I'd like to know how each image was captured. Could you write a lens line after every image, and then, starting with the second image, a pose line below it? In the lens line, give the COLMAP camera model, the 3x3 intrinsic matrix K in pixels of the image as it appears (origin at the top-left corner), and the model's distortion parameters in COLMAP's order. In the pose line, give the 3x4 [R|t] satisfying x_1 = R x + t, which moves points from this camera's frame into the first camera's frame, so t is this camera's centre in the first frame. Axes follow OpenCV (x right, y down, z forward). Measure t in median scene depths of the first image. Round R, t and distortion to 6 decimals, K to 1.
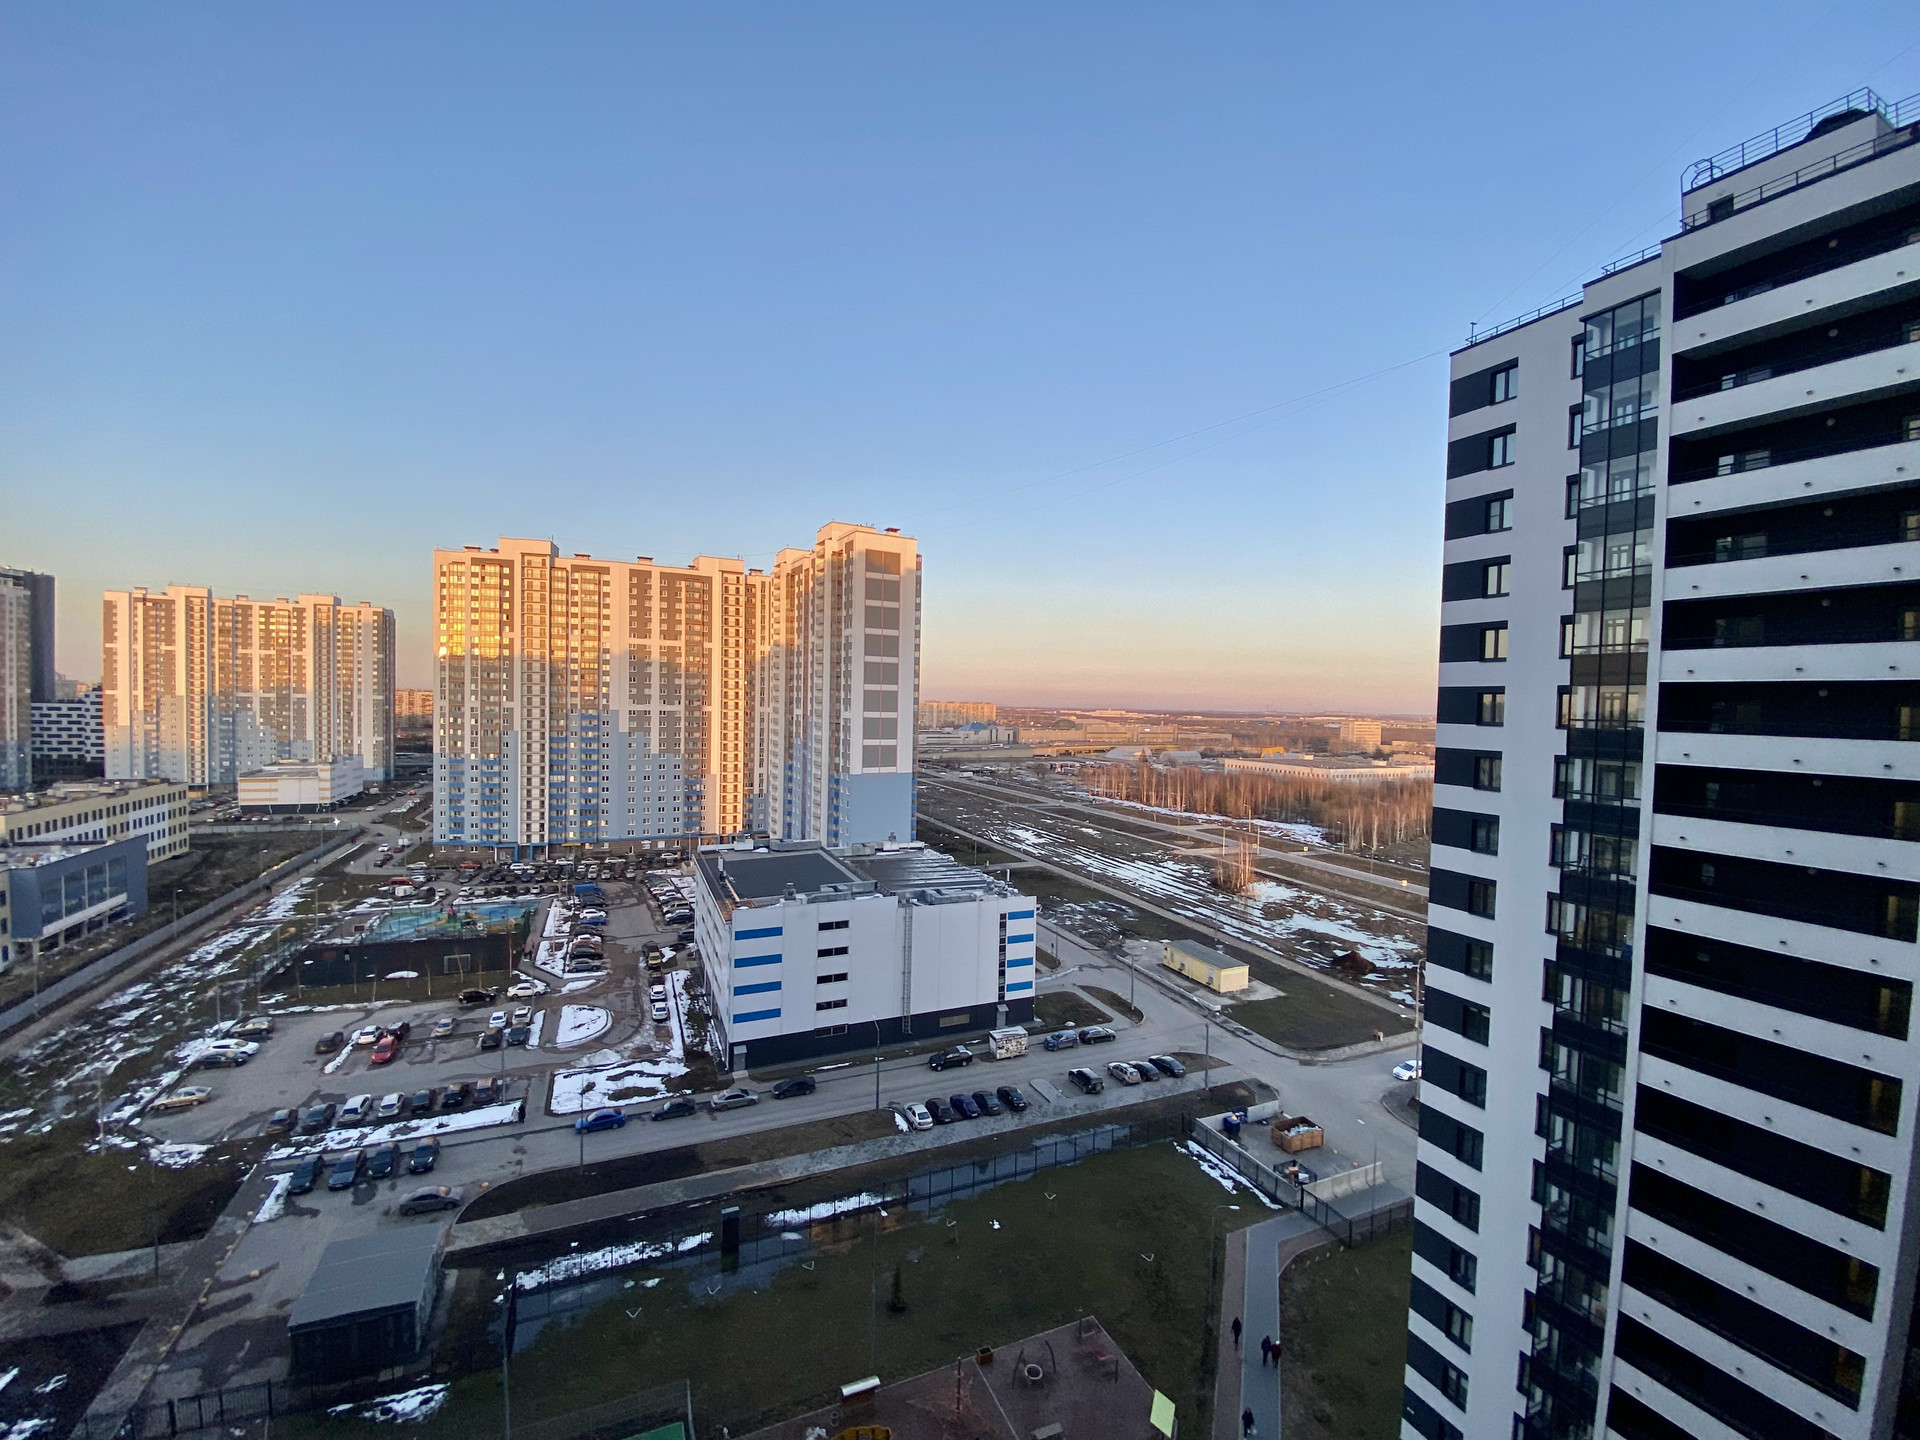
lens RADIAL K [[783.3, 0, 966.9], [0, 783.3, 702.5], [0, 0, 1]] dist [0.007943, -0.015215]
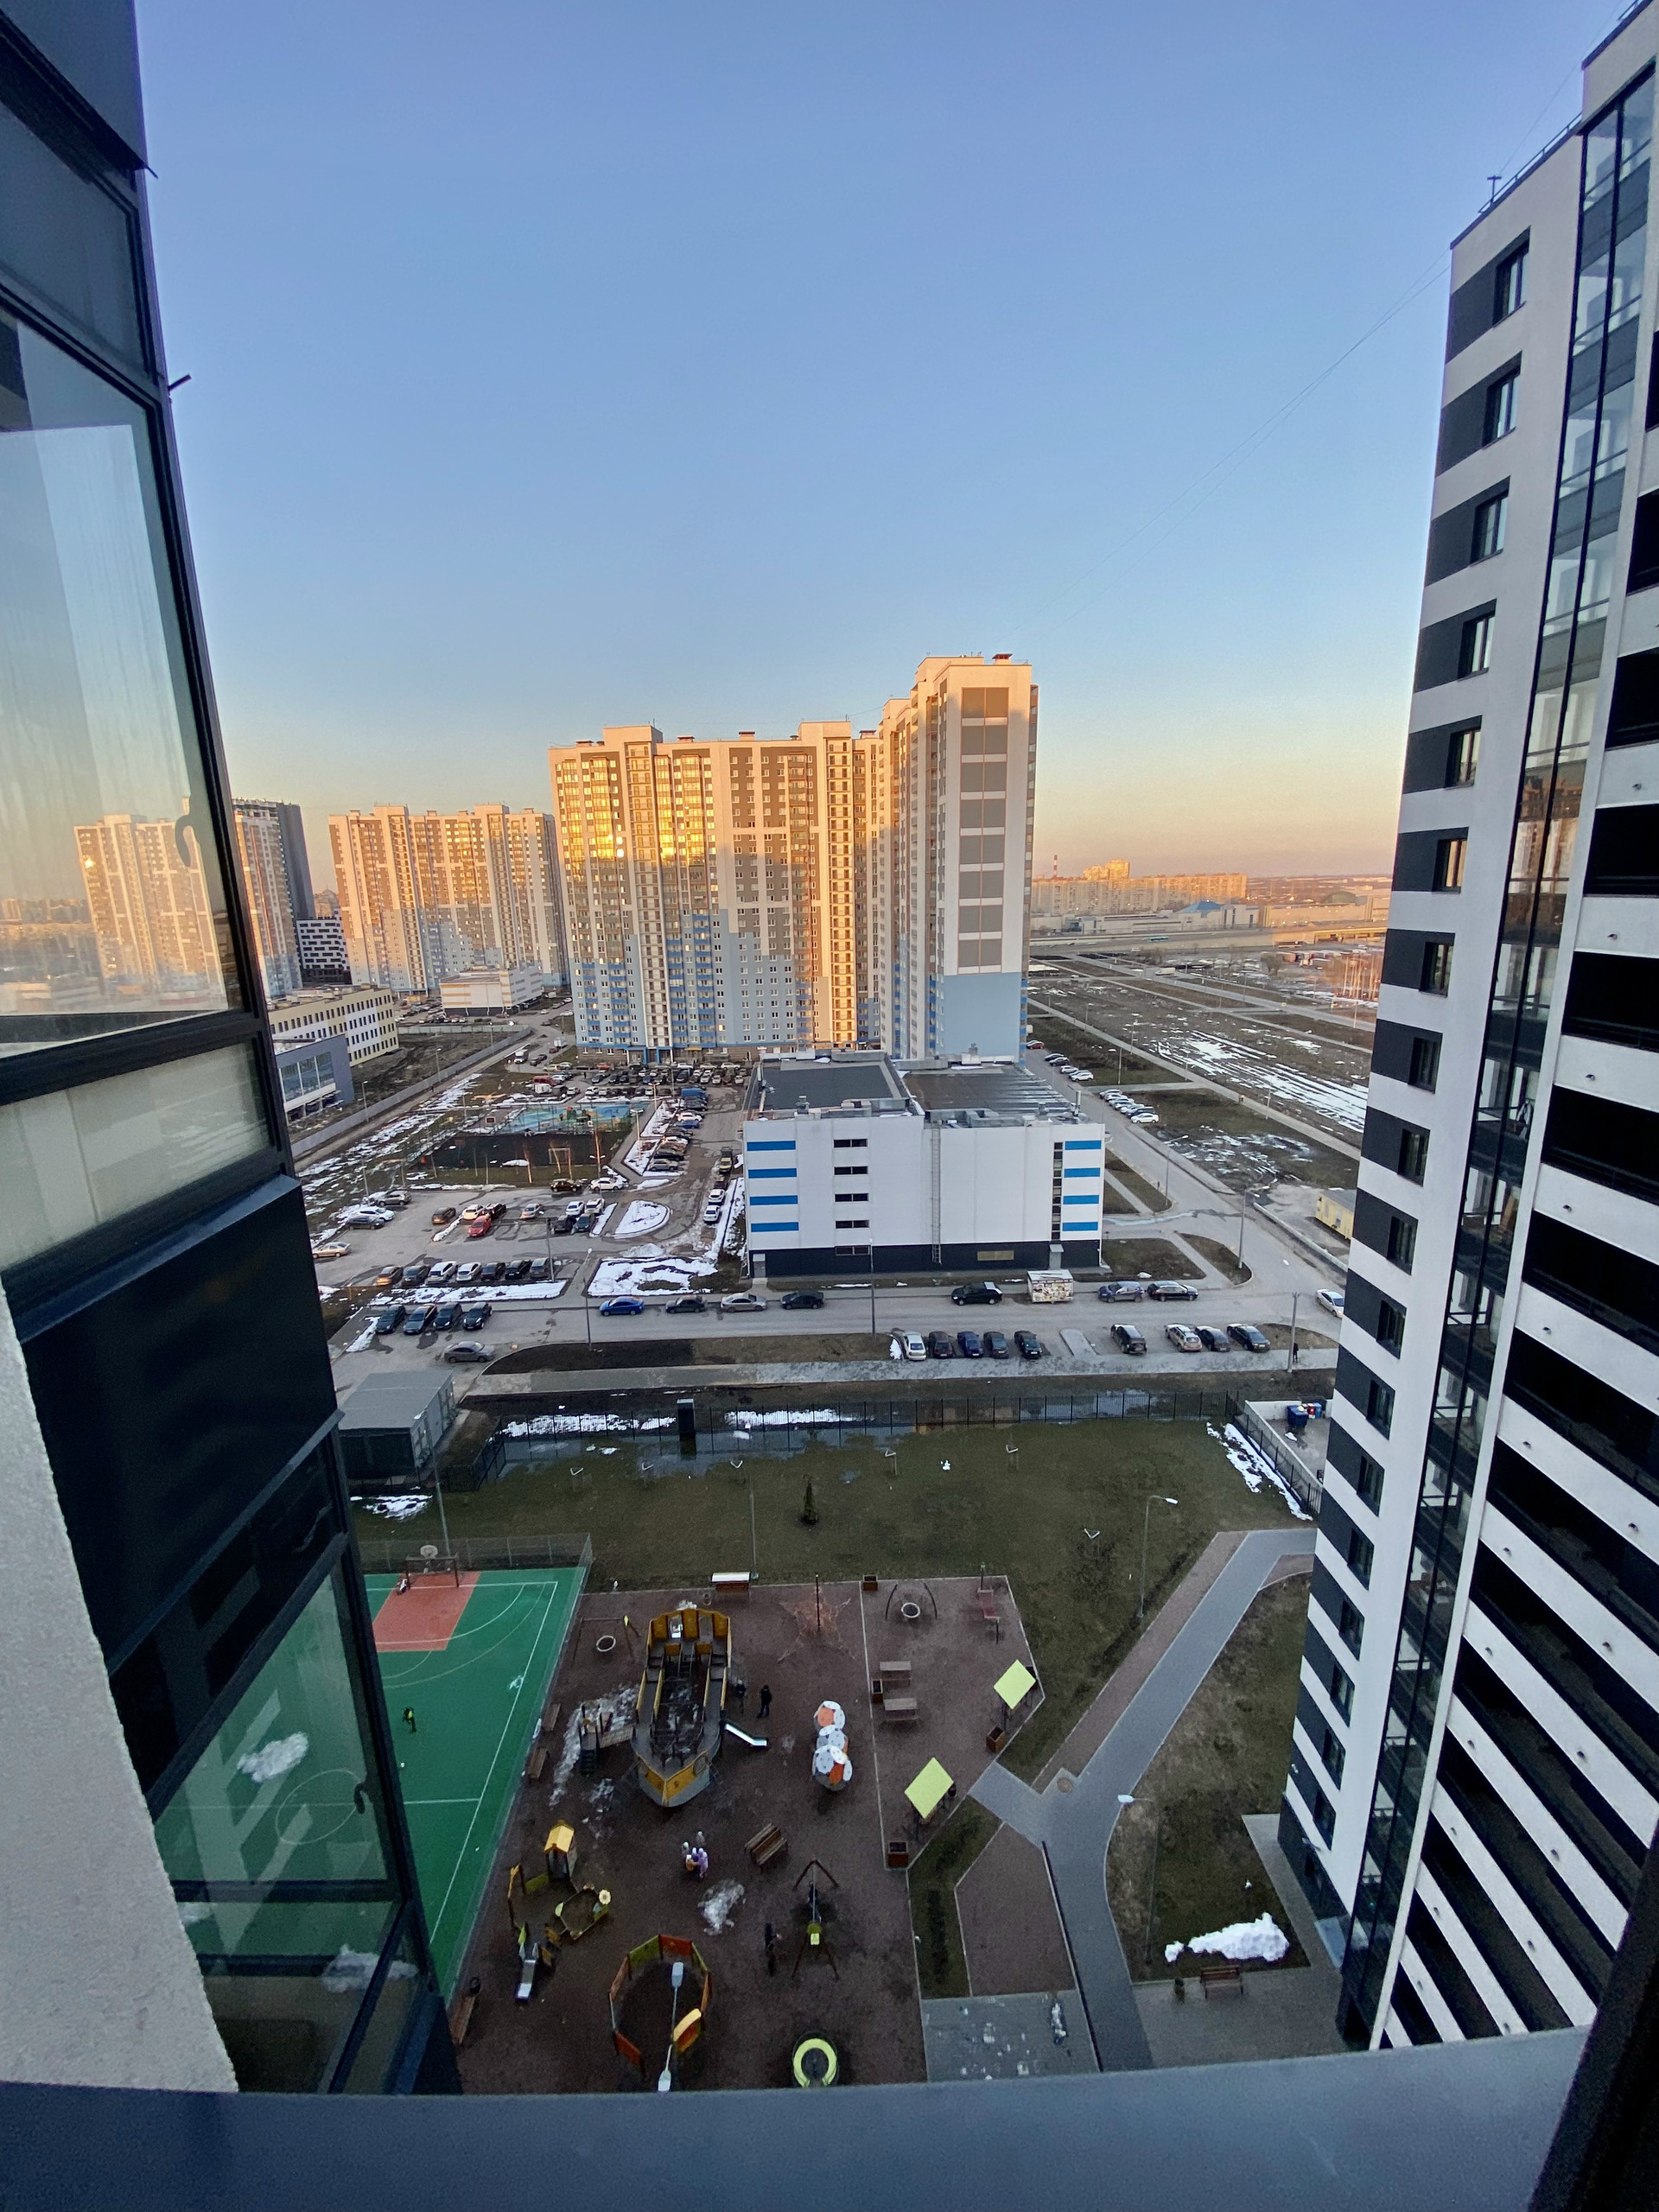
lens RADIAL K [[902.4, 0, 833.9], [0, 902.4, 1096.9], [0, 0, 1]] dist [0.007943, -0.015215]
pose [[0.921687, 0.040712, -0.385791, 0.194837], [0.048063, 0.974832, 0.217700, 0.001604], [0.384945, -0.219194, 0.896533, 0.055739]]
